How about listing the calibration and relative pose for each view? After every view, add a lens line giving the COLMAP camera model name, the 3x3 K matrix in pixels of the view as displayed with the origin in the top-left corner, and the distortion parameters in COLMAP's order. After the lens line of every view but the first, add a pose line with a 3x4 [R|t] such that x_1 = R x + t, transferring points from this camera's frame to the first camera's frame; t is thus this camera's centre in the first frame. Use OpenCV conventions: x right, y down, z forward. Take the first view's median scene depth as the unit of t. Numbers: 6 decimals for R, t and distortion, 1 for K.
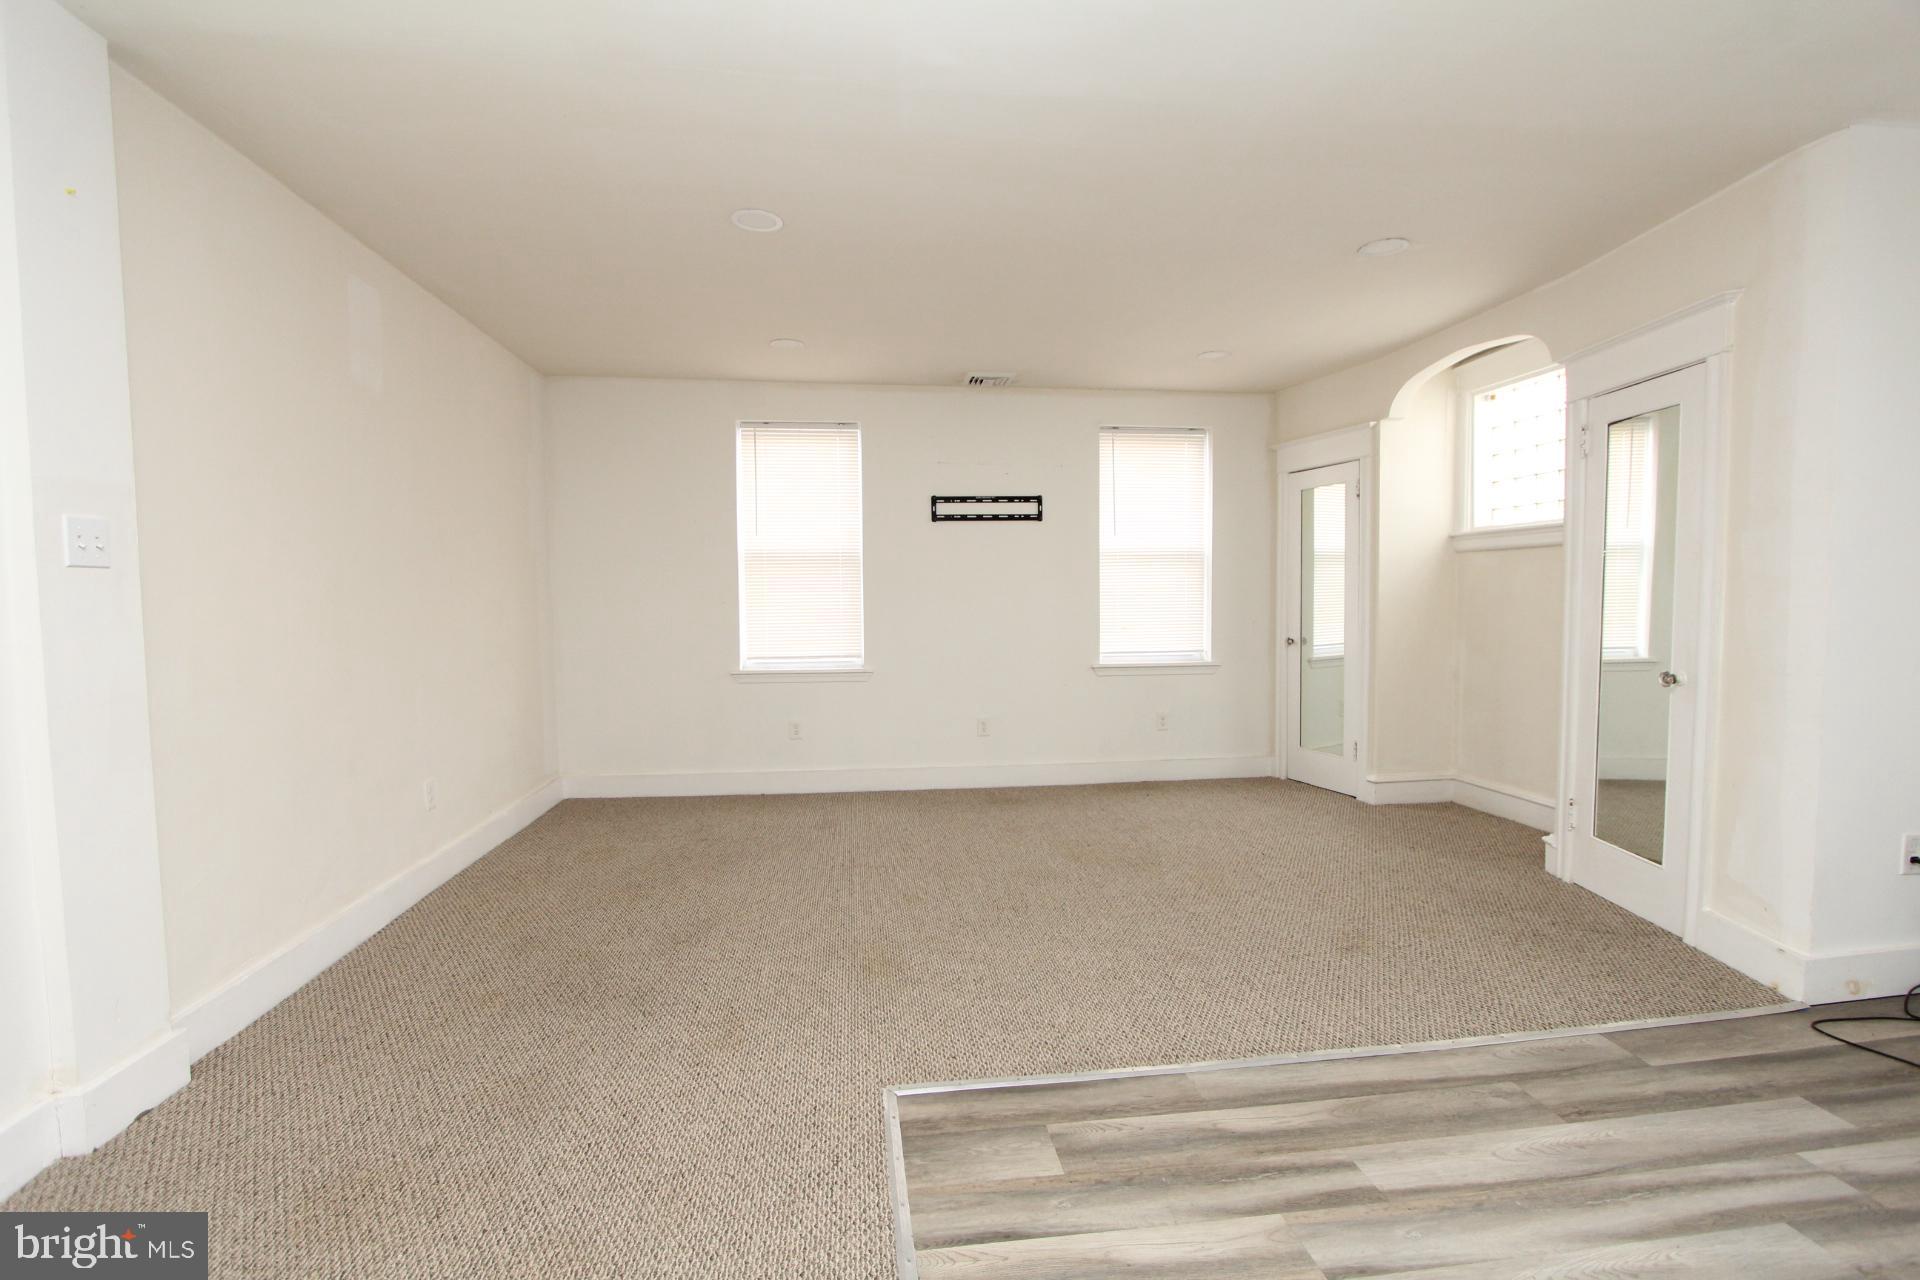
lens RADIAL K [[886.0, 0, 958.6], [0, 886.0, 647.8], [0, 0, 1]] dist [-0.018960, 0.003923]
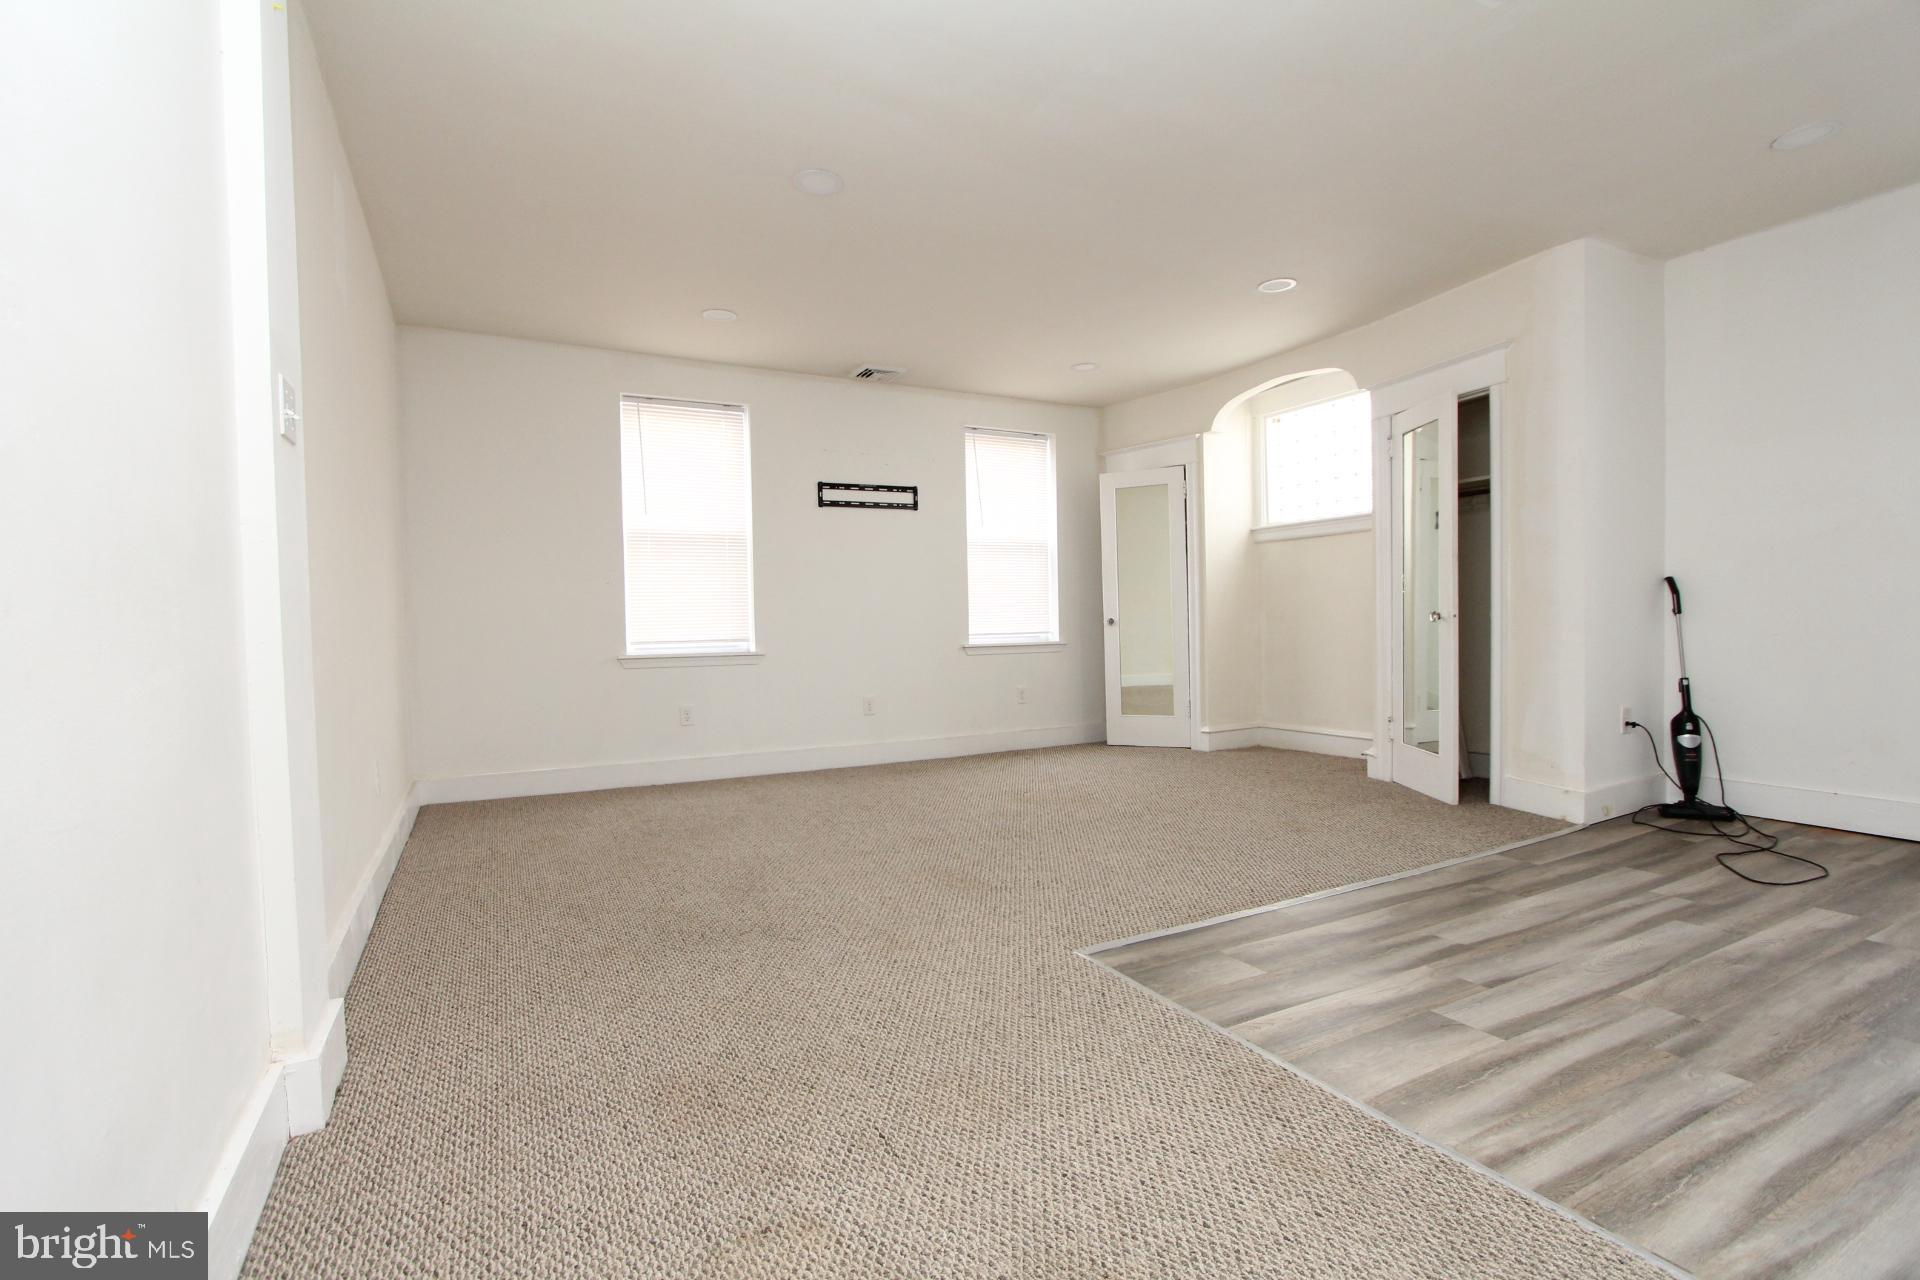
lens RADIAL K [[886.0, 0, 958.6], [0, 886.0, 647.8], [0, 0, 1]] dist [-0.018960, 0.003923]
pose [[0.935227, -0.020508, 0.353454, -0.273995], [0.032728, 0.999054, -0.028629, 0.061993], [-0.352533, 0.038343, 0.935014, -0.009836]]
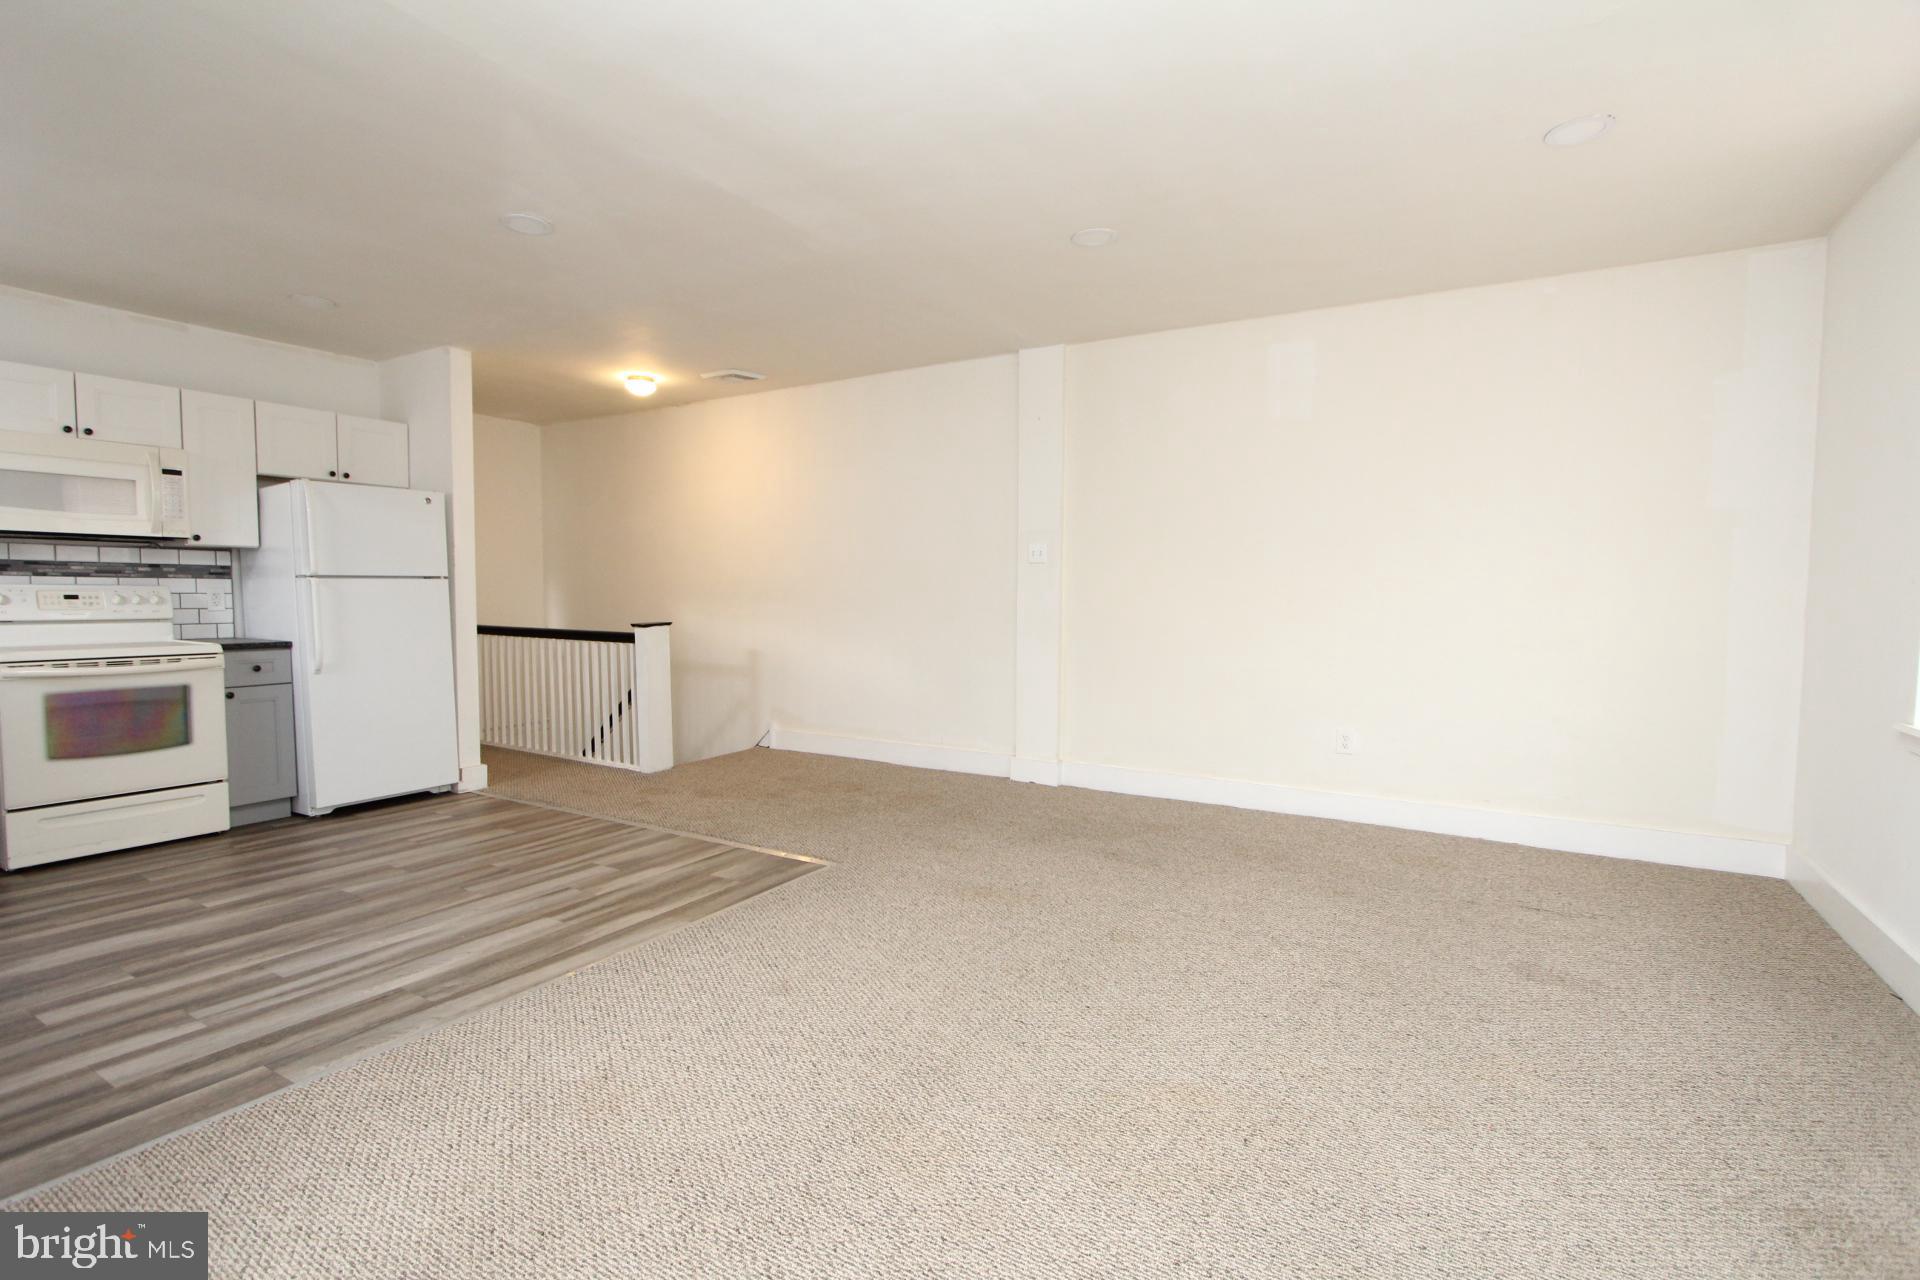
lens RADIAL K [[886.0, 0, 958.6], [0, 886.0, 647.8], [0, 0, 1]] dist [-0.018960, 0.003923]
pose [[-0.621748, 0.053291, -0.781403, 0.479092], [-0.048516, 0.993146, 0.106335, -0.045947], [0.781714, 0.104024, -0.614901, 0.973481]]
